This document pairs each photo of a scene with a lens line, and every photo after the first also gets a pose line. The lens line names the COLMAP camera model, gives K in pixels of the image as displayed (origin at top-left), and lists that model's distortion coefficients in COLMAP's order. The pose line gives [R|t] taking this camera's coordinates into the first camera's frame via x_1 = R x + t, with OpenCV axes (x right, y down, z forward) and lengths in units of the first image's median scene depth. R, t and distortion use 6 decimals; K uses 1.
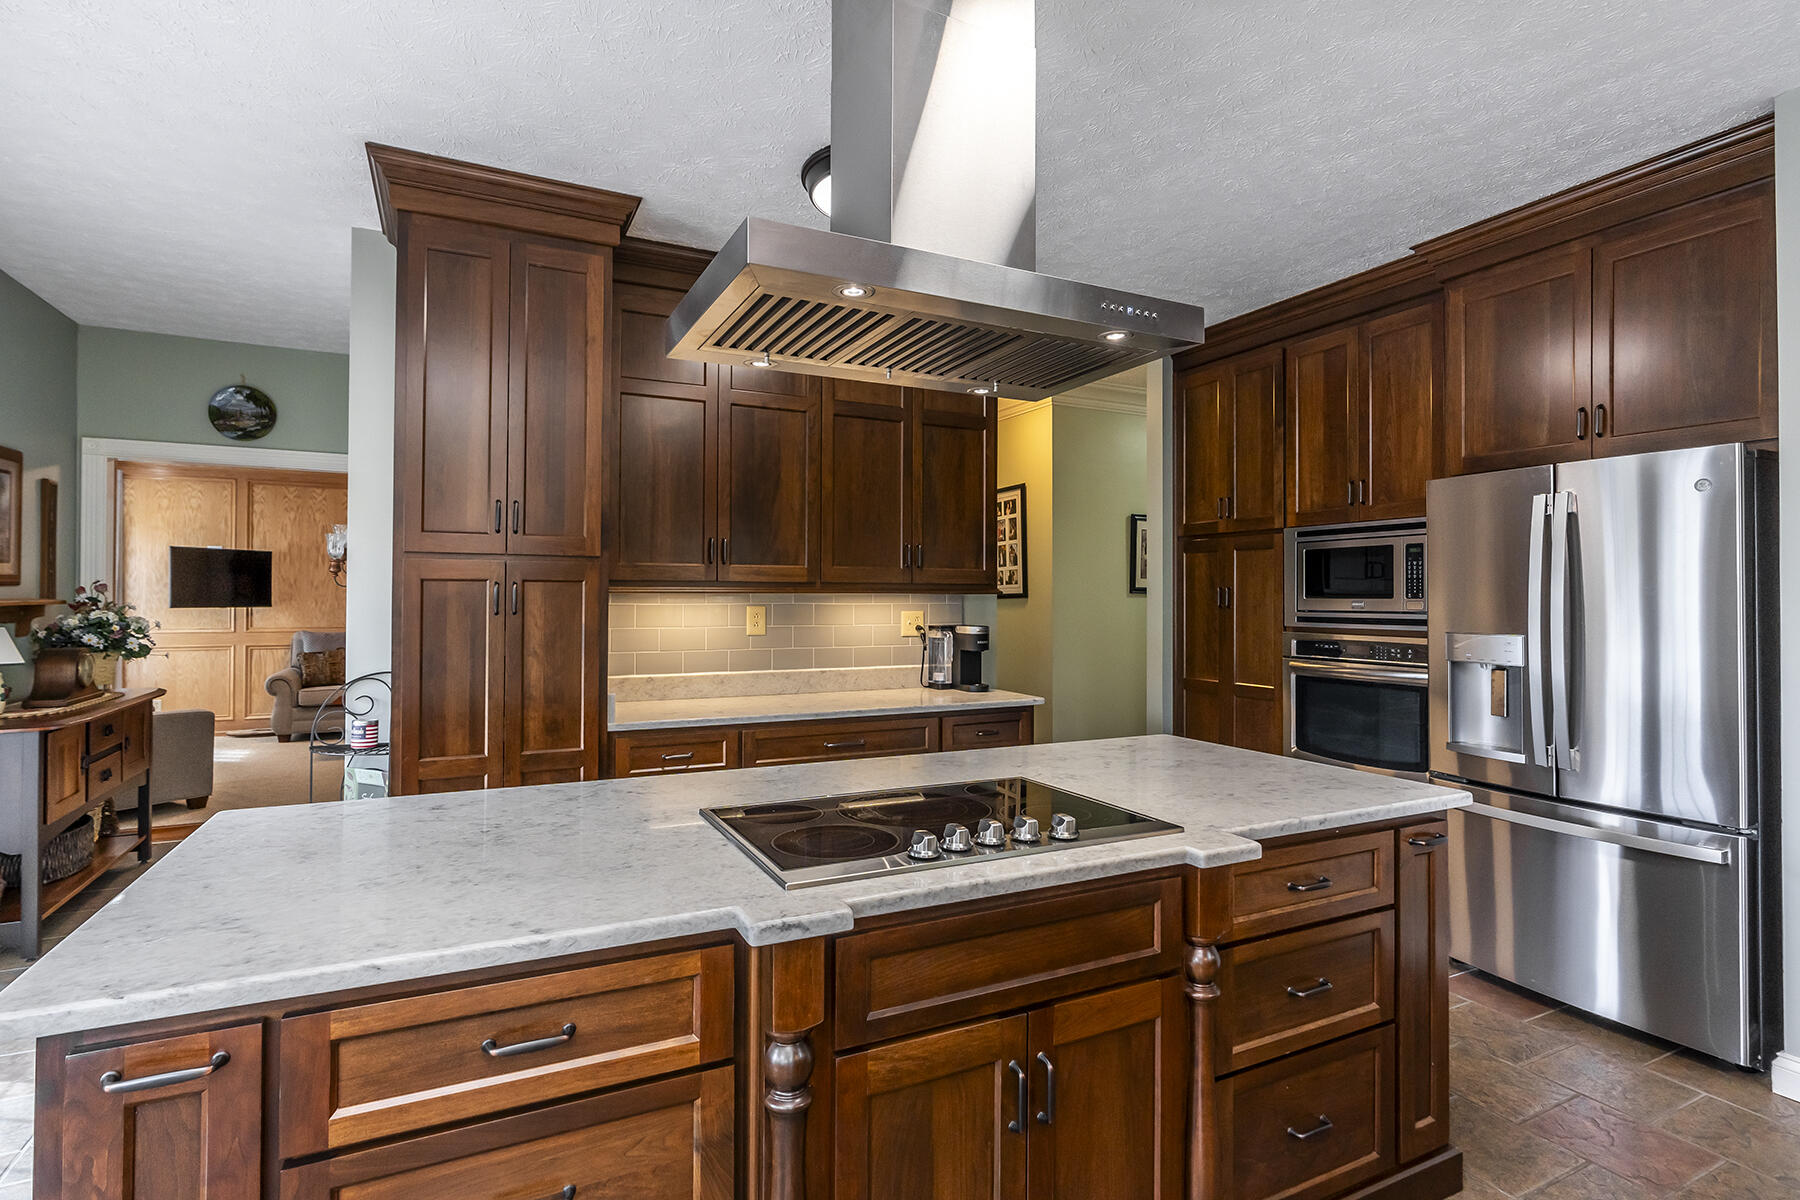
lens RADIAL K [[882.8, 0, 895.5], [0, 882.8, 590.0], [0, 0, 1]] dist [0.002632, -0.000285]
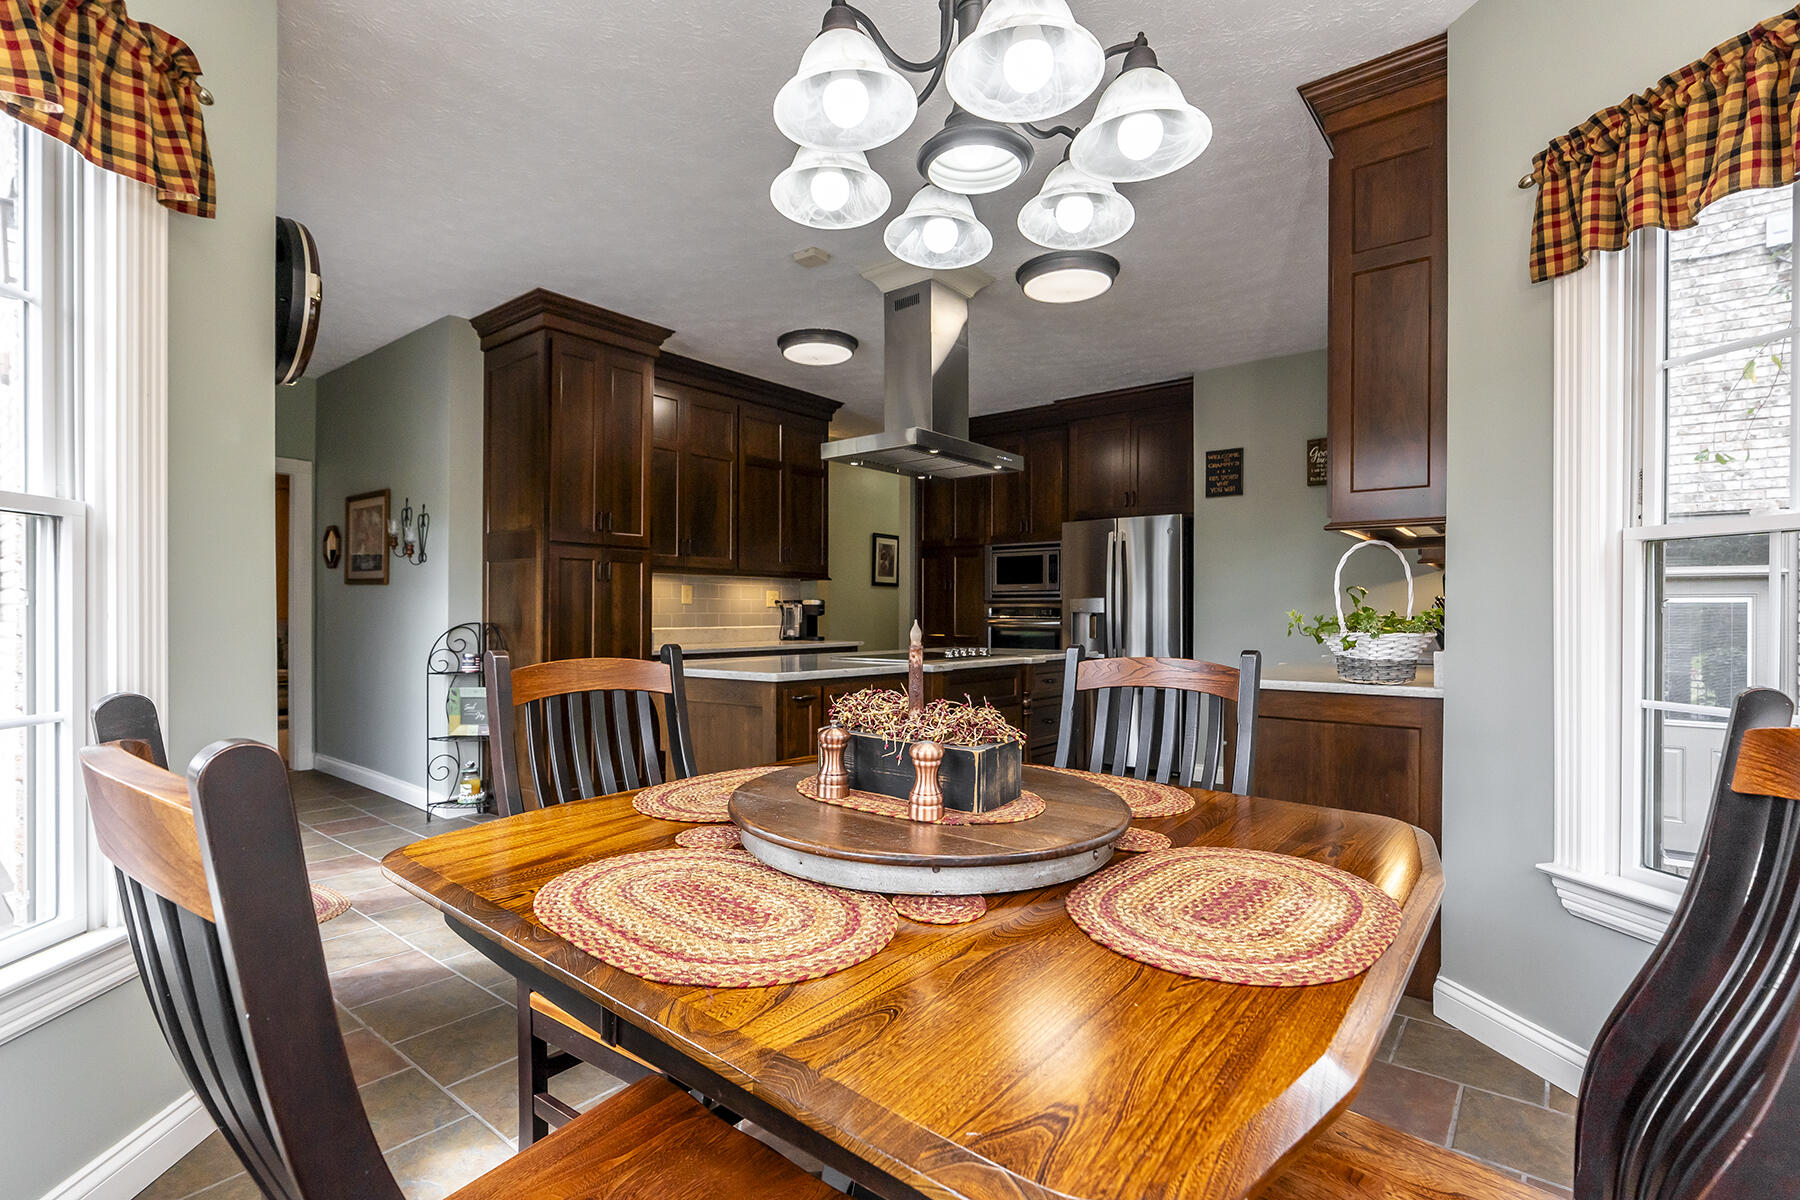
lens RADIAL K [[824.8, 0, 899.1], [0, 824.8, 608.5], [0, 0, 1]] dist [-0.000199, 0.000035]
pose [[0.904572, -0.001153, 0.426319, -0.469341], [-0.004823, 0.999905, 0.012937, 0.041522], [-0.426293, -0.013759, 0.904481, -0.473414]]
